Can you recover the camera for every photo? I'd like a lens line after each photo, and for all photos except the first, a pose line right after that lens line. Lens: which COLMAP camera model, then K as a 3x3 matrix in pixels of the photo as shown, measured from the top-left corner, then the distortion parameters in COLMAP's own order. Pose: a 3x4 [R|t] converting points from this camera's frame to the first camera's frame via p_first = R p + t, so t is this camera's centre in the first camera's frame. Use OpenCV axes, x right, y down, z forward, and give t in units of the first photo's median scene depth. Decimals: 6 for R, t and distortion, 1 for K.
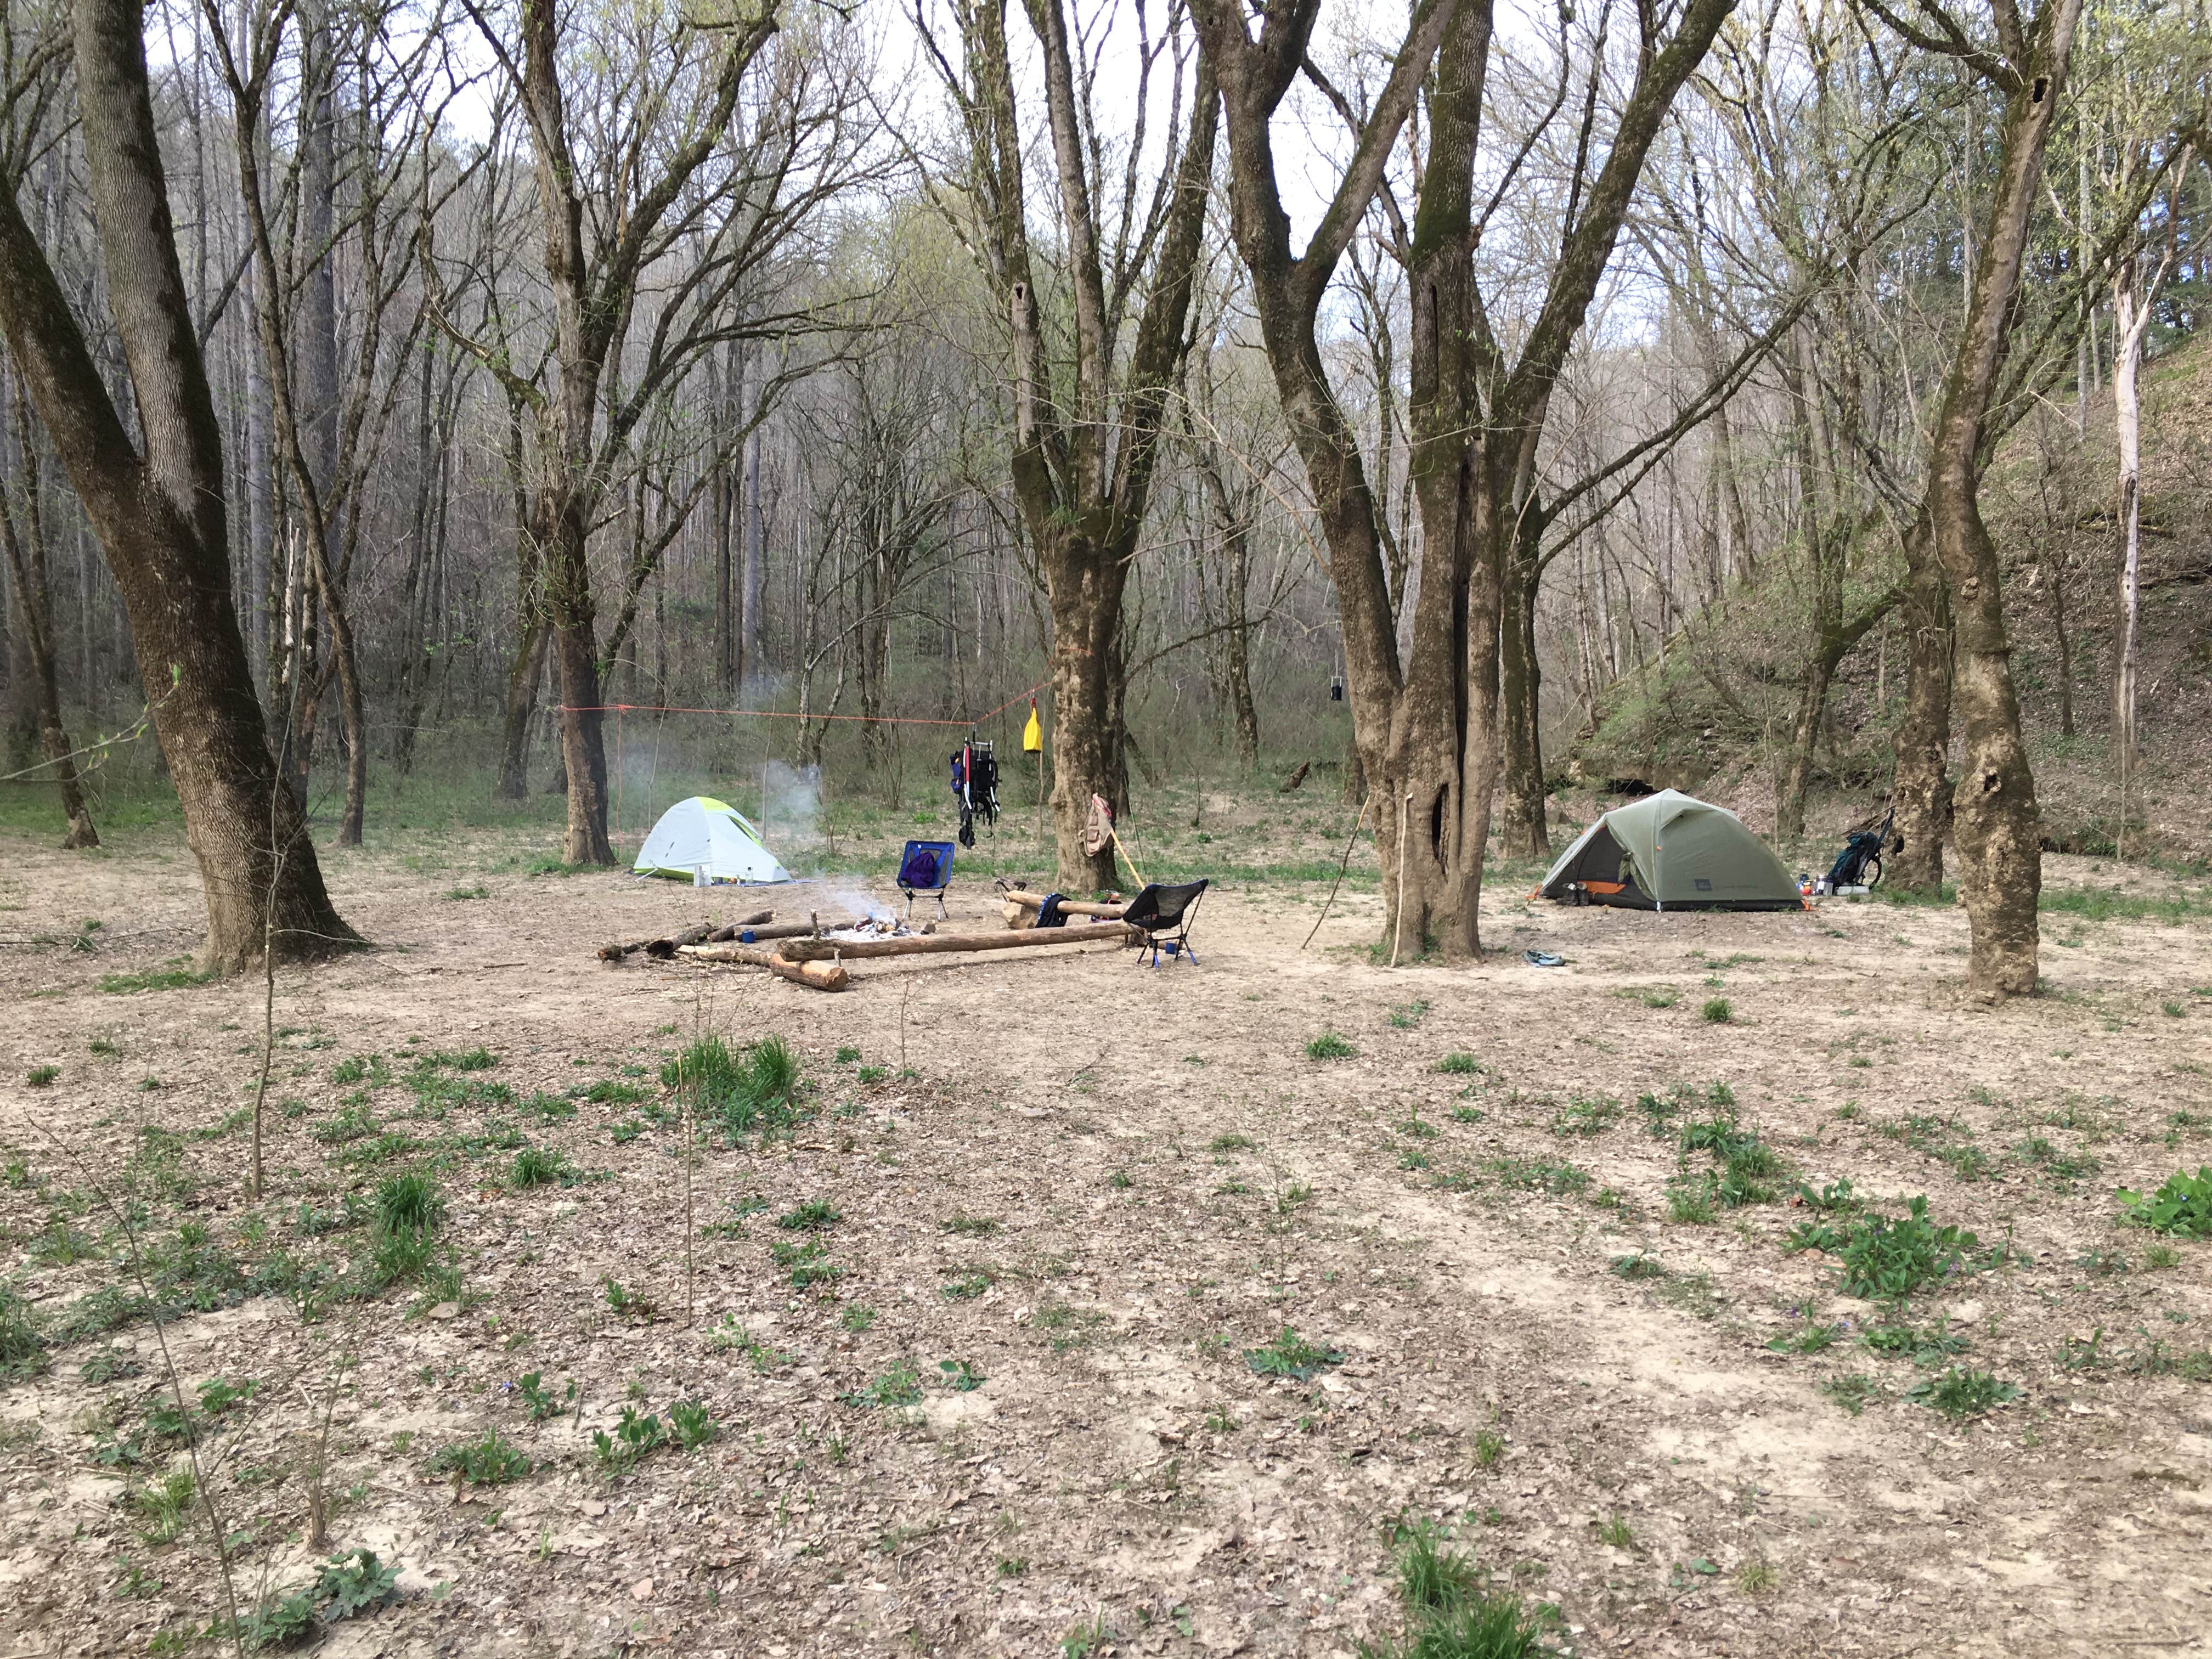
lens RADIAL K [[1859.0, 0, 1106.0], [0, 1859.0, 829.5], [0, 0, 1]] dist [0.083166, -0.110389]
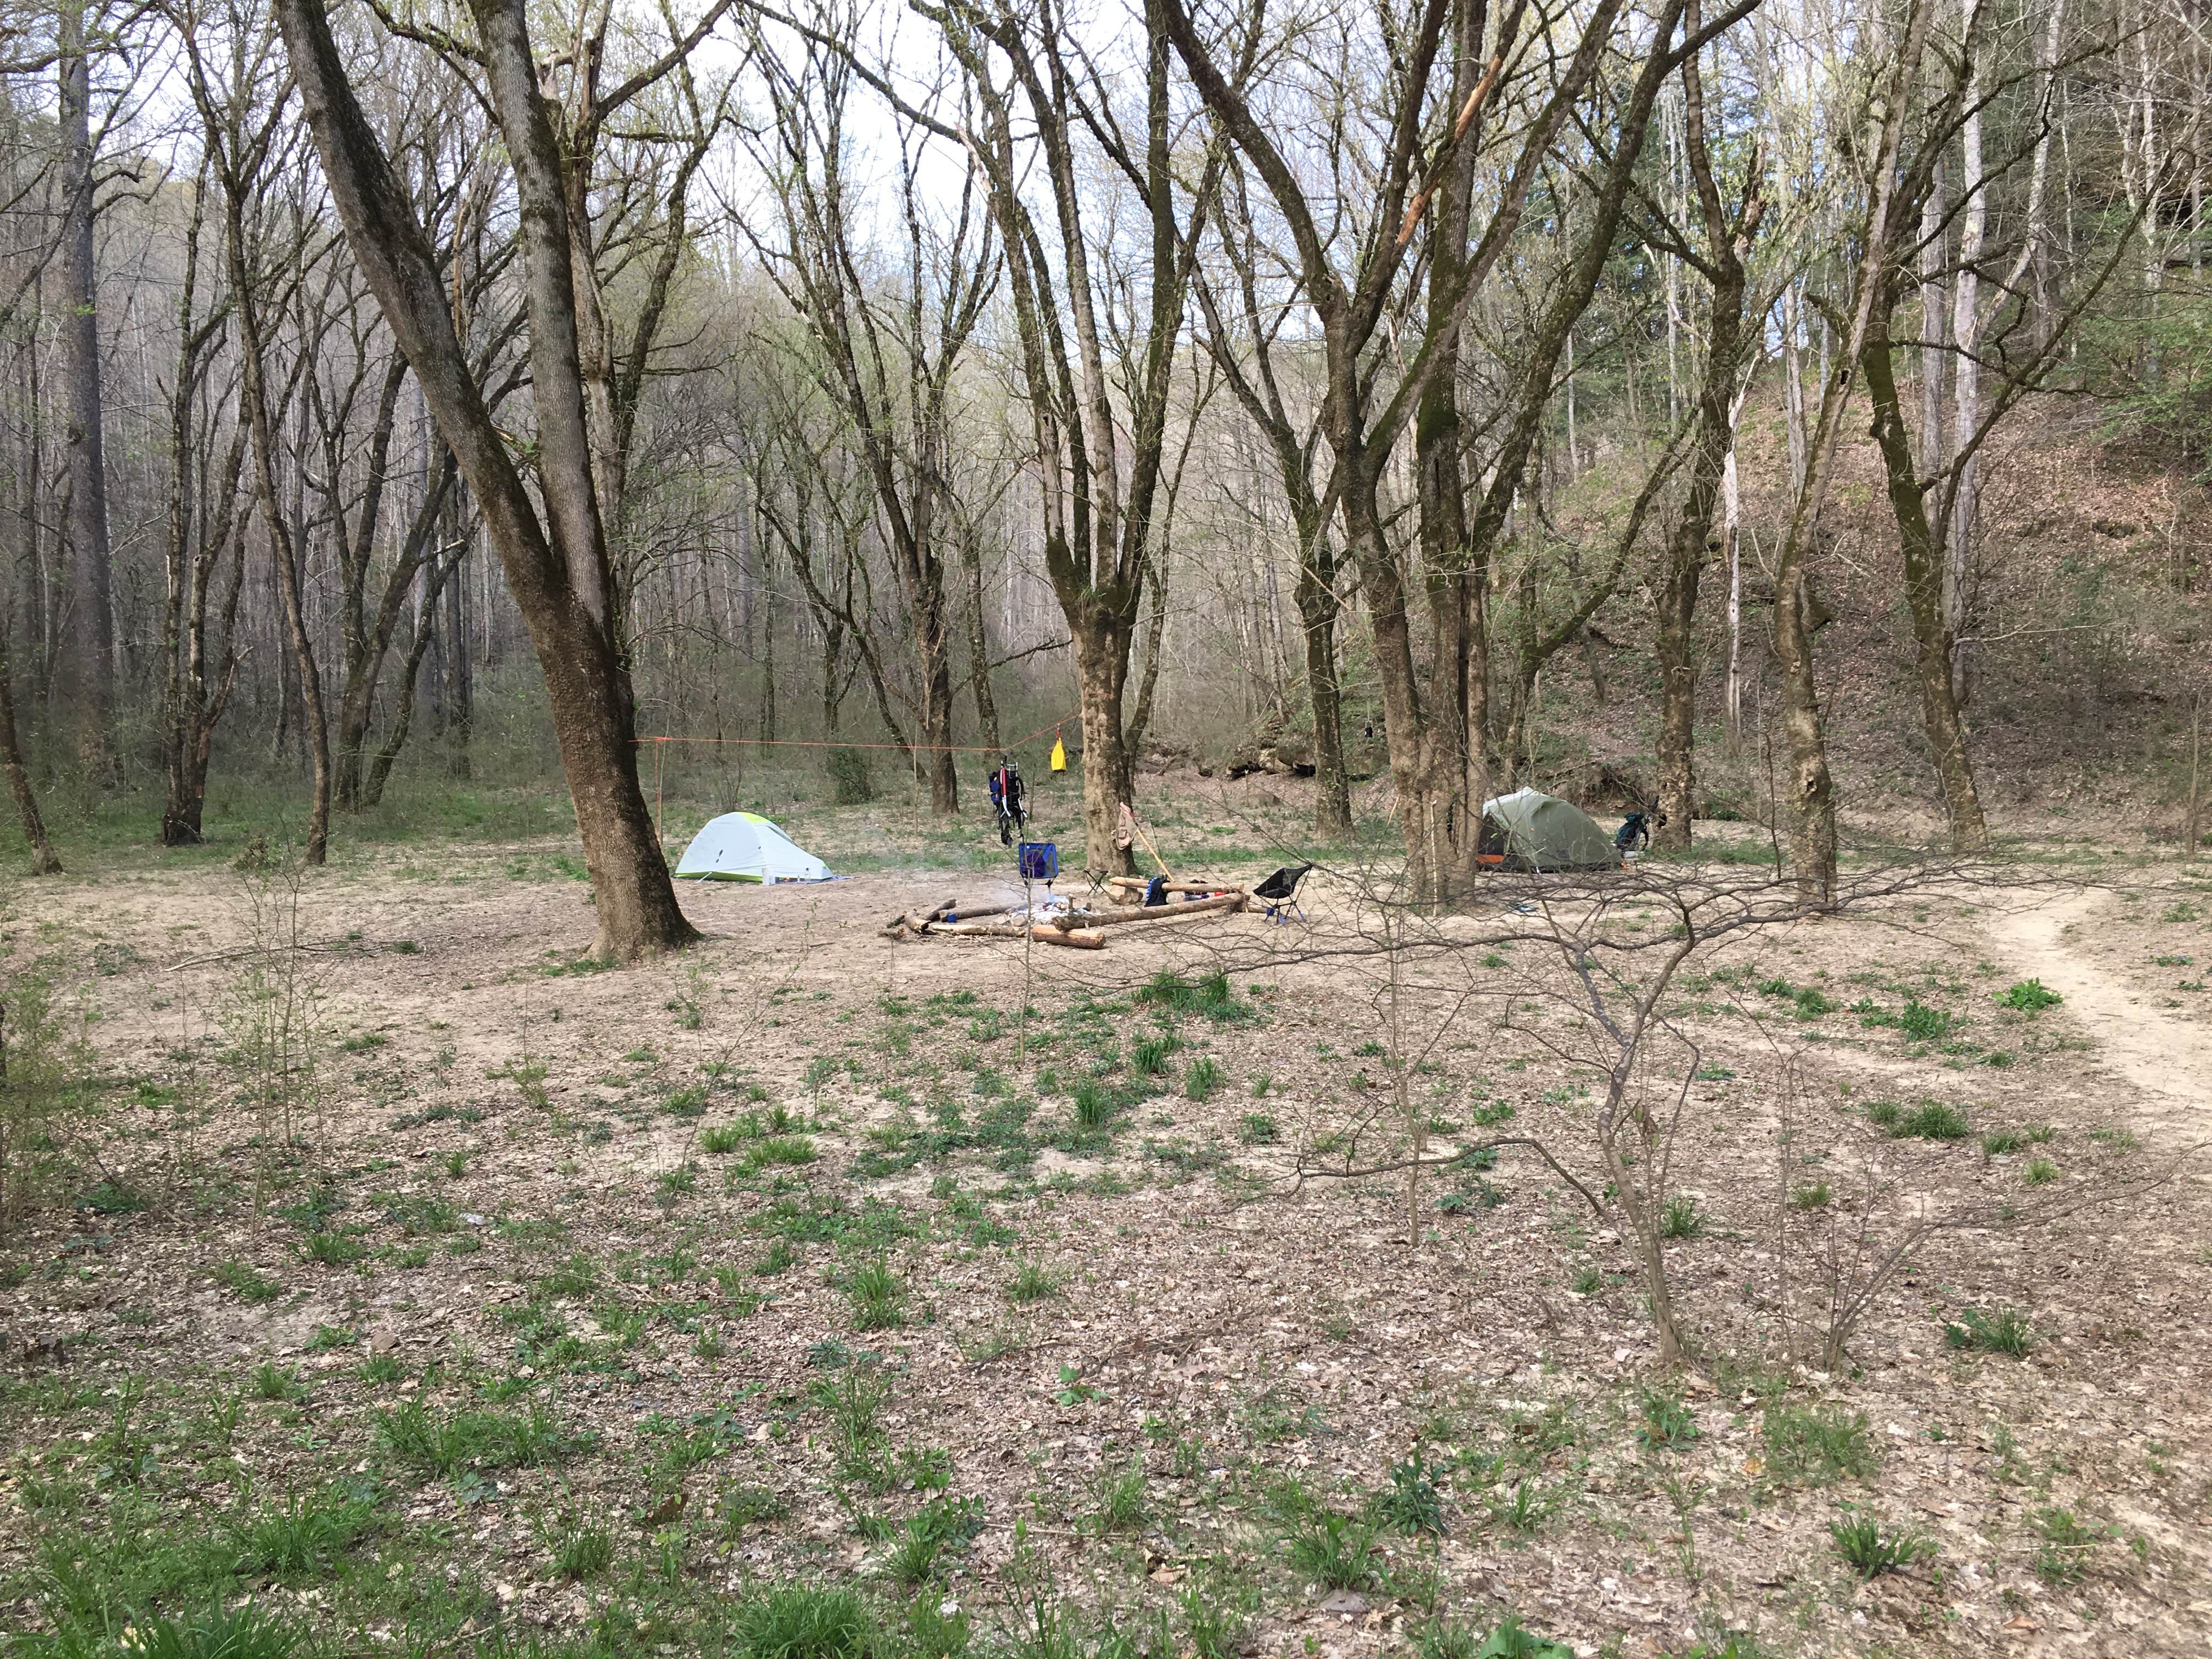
lens RADIAL K [[1859.0, 0, 1106.0], [0, 1859.0, 829.5], [0, 0, 1]] dist [0.083166, -0.110389]
pose [[0.974421, -0.033992, 0.222146, -0.364879], [0.031904, 0.999407, 0.012981, -0.020587], [-0.222455, -0.005561, 0.974927, -0.339253]]
